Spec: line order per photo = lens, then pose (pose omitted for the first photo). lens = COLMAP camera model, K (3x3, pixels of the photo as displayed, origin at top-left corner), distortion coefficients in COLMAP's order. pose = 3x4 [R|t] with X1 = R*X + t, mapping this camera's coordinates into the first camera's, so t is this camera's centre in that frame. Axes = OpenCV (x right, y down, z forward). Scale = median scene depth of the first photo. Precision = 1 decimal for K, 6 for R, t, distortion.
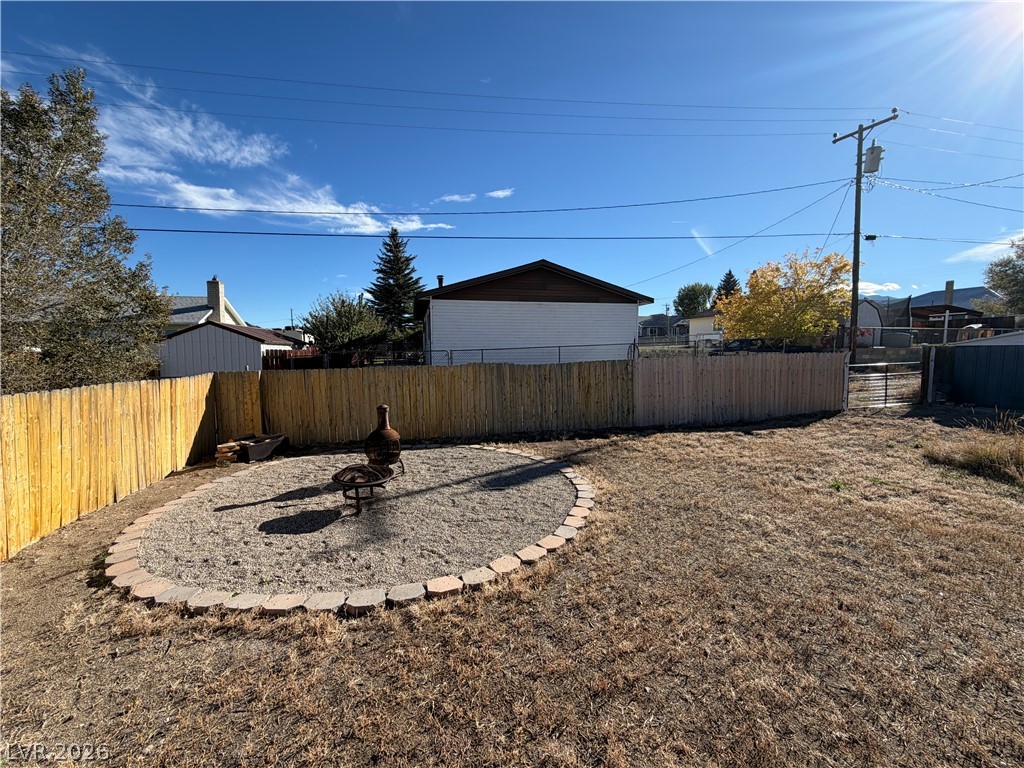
lens RADIAL K [[412.8, 0, 509.3], [0, 412.8, 382.7], [0, 0, 1]] dist [-0.003030, 0.000720]
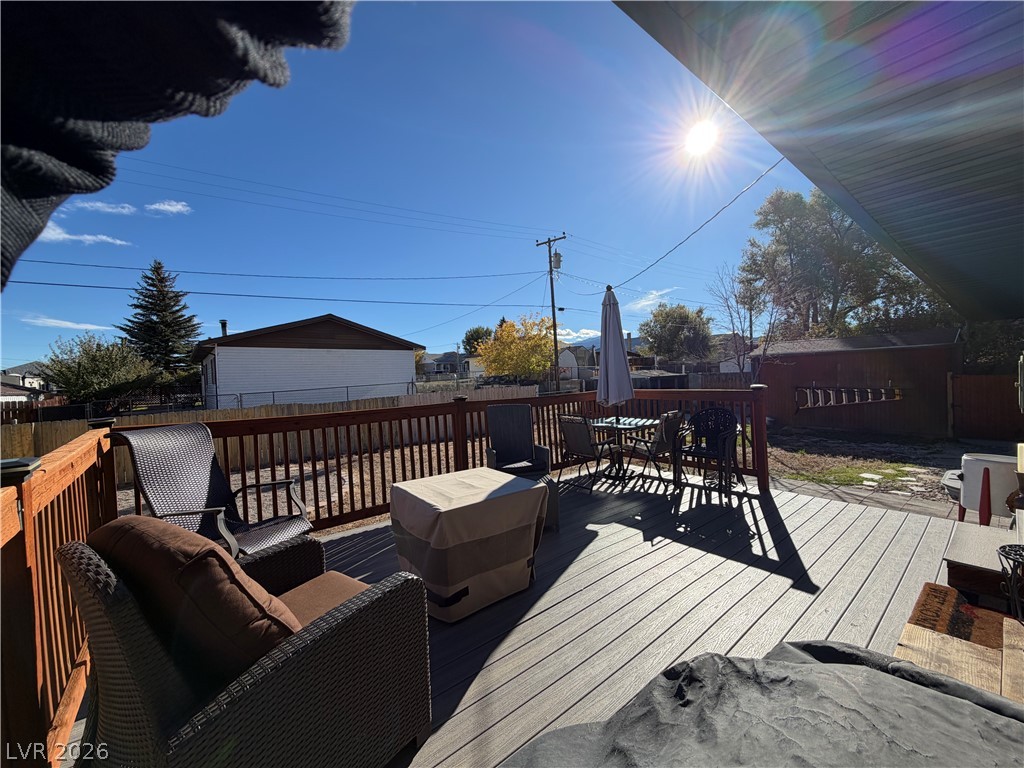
lens RADIAL K [[412.8, 0, 514.6], [0, 412.8, 388.0], [0, 0, 1]] dist [-0.003030, 0.000720]
pose [[0.894174, -0.037023, 0.446186, 0.016903], [0.066744, 0.996462, -0.051075, 0.008213], [-0.442717, 0.075450, 0.893481, -0.240119]]
